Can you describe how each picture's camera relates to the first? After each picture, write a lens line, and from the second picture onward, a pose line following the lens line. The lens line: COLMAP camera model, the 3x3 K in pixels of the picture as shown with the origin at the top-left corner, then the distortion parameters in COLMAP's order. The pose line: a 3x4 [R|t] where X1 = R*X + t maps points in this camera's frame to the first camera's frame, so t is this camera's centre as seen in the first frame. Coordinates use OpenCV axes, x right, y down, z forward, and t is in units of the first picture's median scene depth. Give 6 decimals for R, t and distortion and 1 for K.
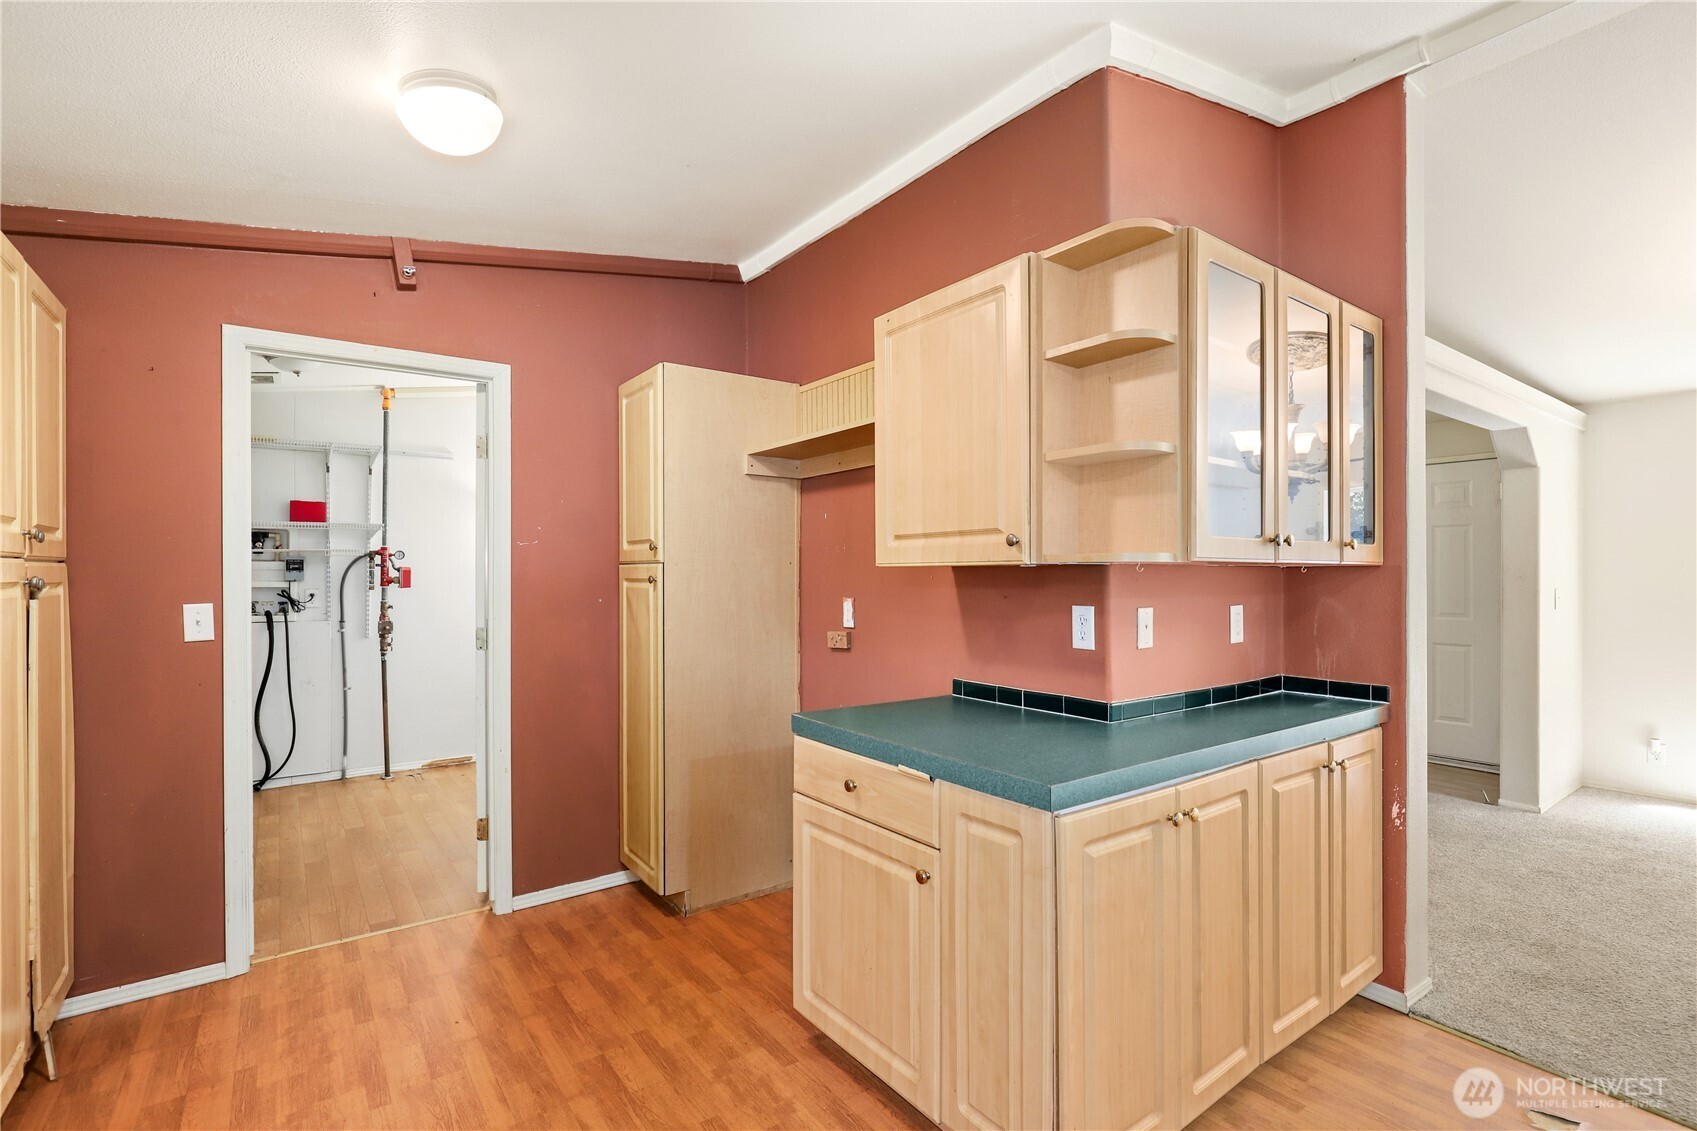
lens RADIAL K [[787.5, 0, 846.4], [0, 787.5, 576.4], [0, 0, 1]] dist [-0.004255, 0.000293]
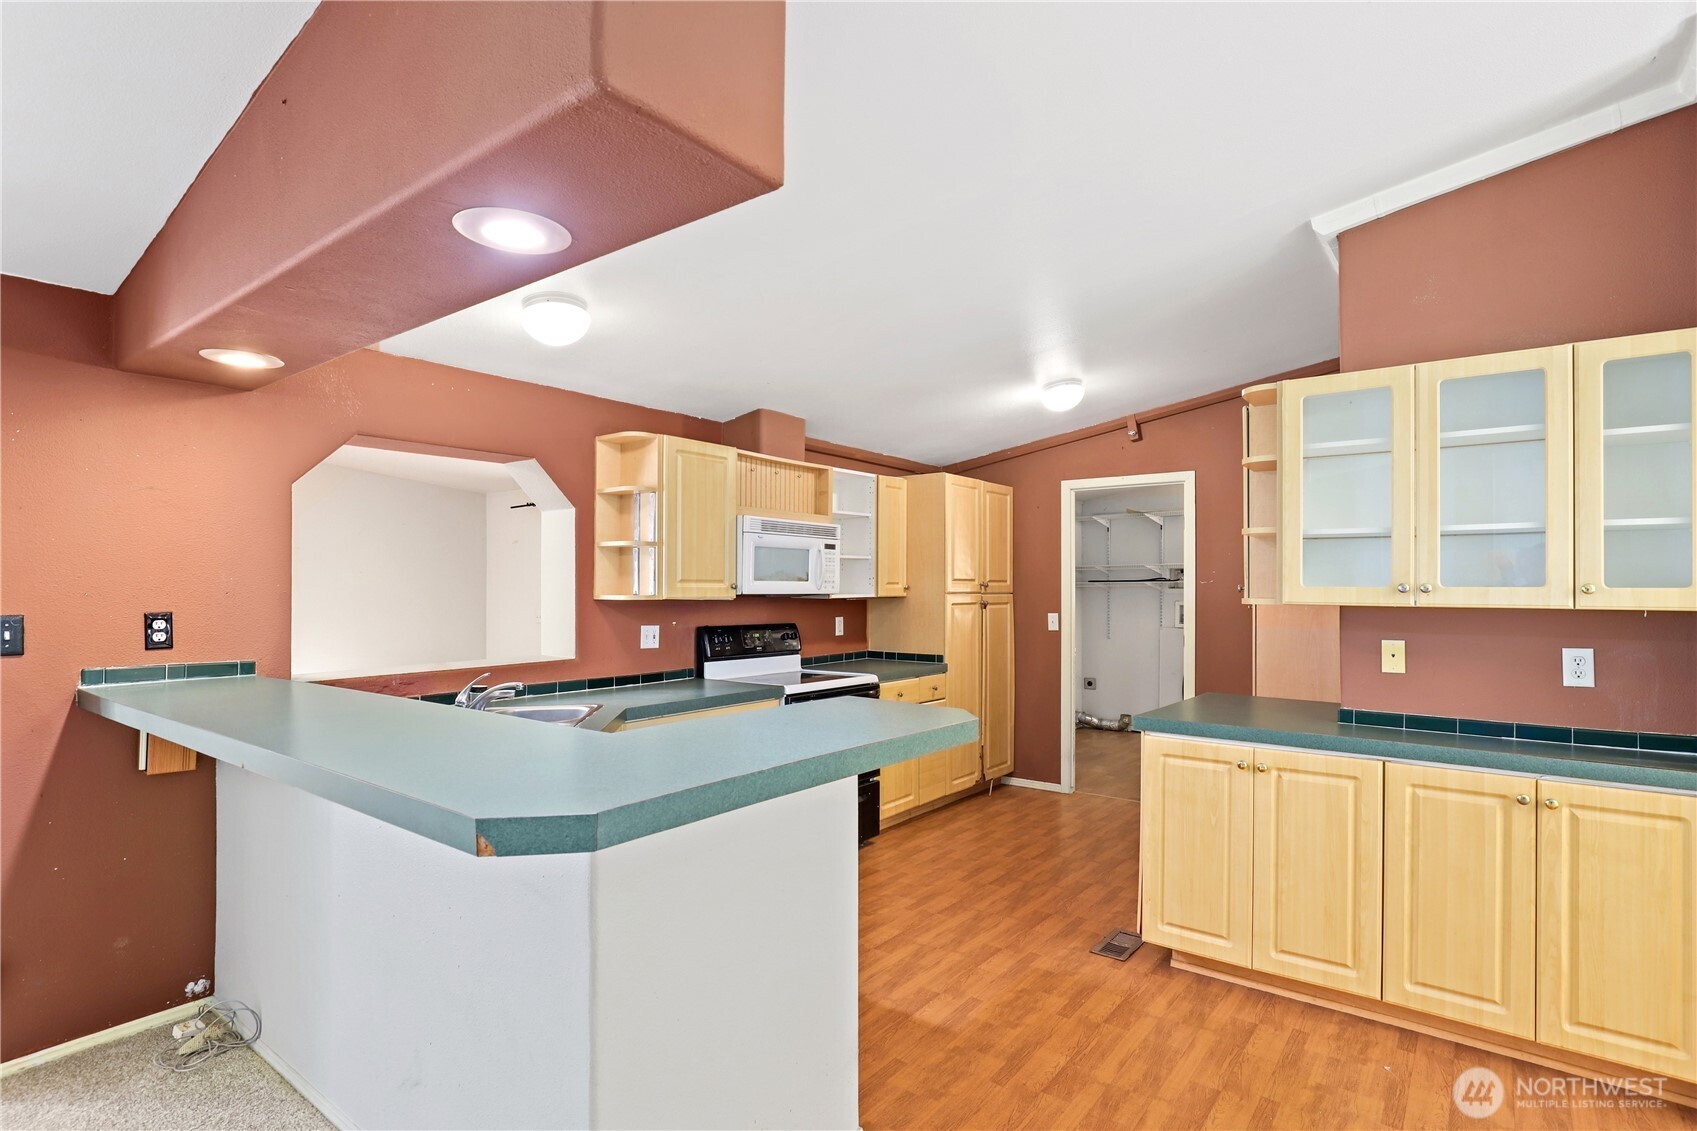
lens RADIAL K [[837.2, 0, 860.4], [0, 837.2, 580.0], [0, 0, 1]] dist [-0.014838, -0.000324]
pose [[0.288264, -0.006248, -0.957530, 0.630823], [-0.006076, 0.999947, -0.008354, -0.017624], [0.957532, 0.008226, 0.288211, -0.084872]]
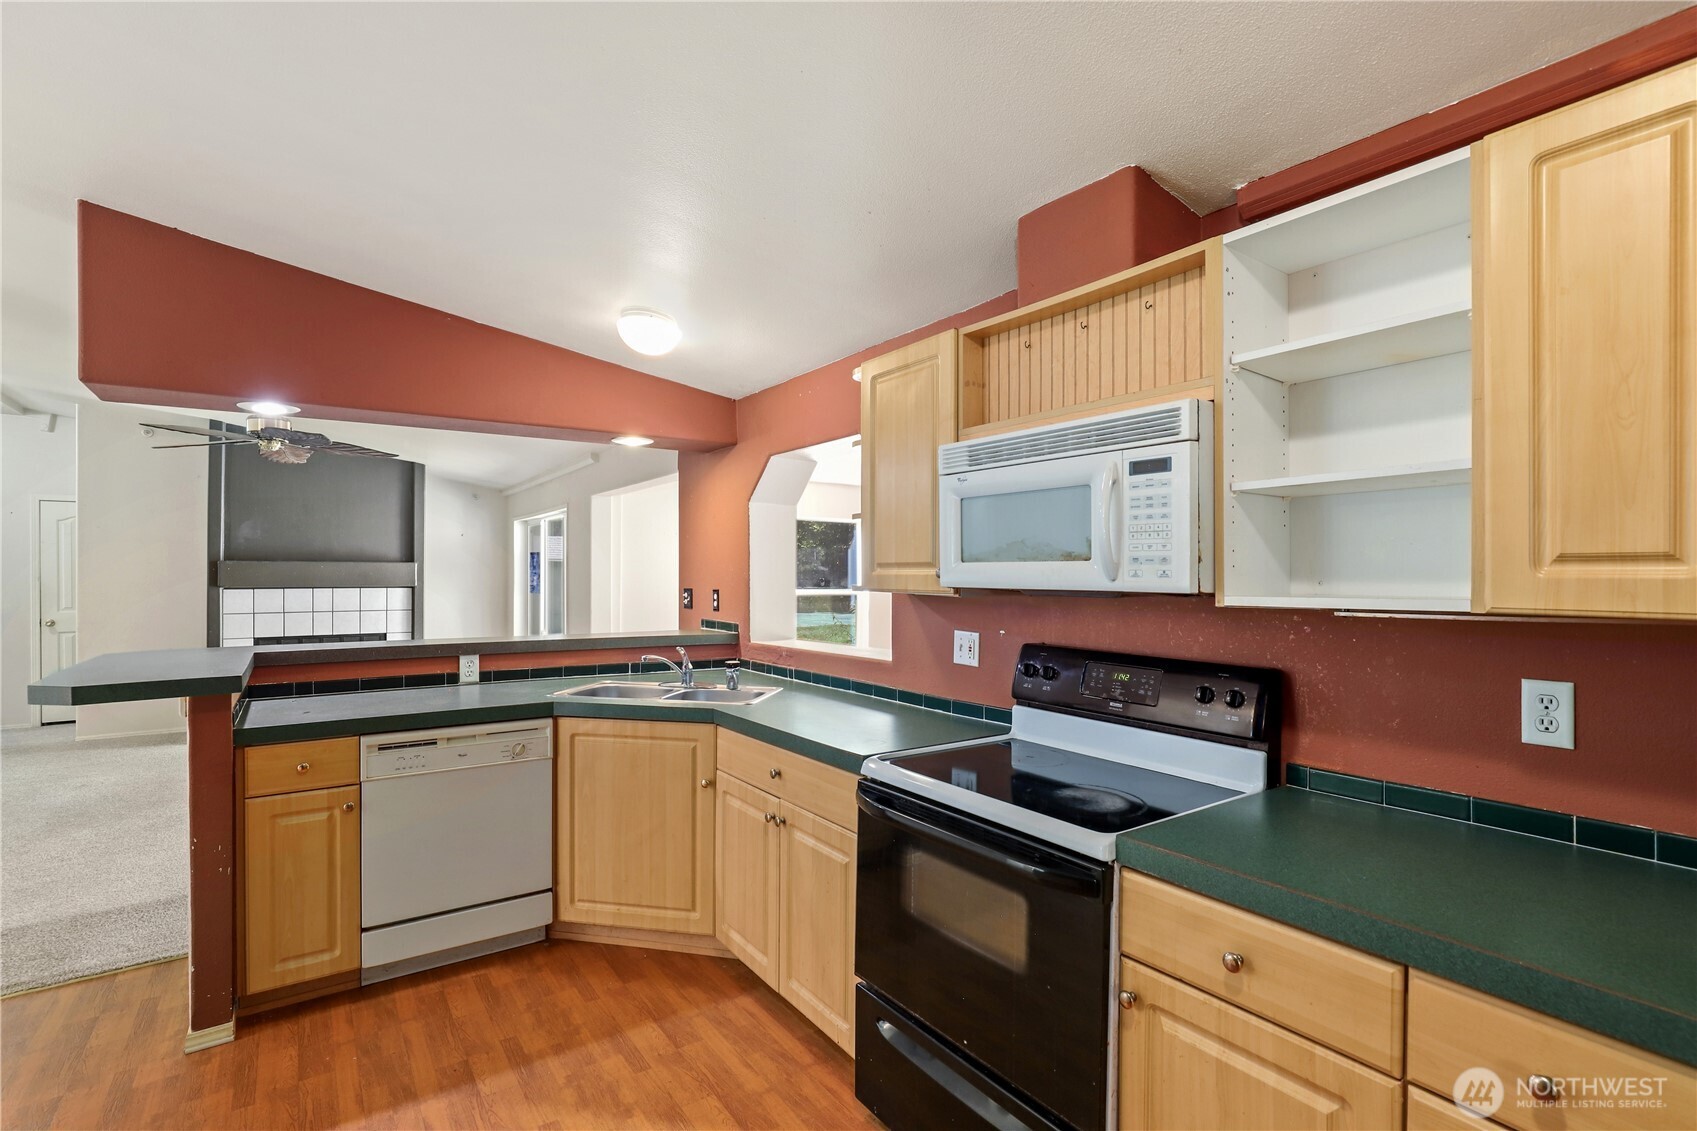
lens RADIAL K [[790.3, 0, 858.4], [0, 790.3, 573.9], [0, 0, 1]] dist [-0.017817, 0.005565]
pose [[-0.999930, -0.001103, 0.011808, -0.187691], [-0.001046, 0.999988, 0.004876, -0.019099], [-0.011813, 0.004864, -0.999918, 0.504601]]
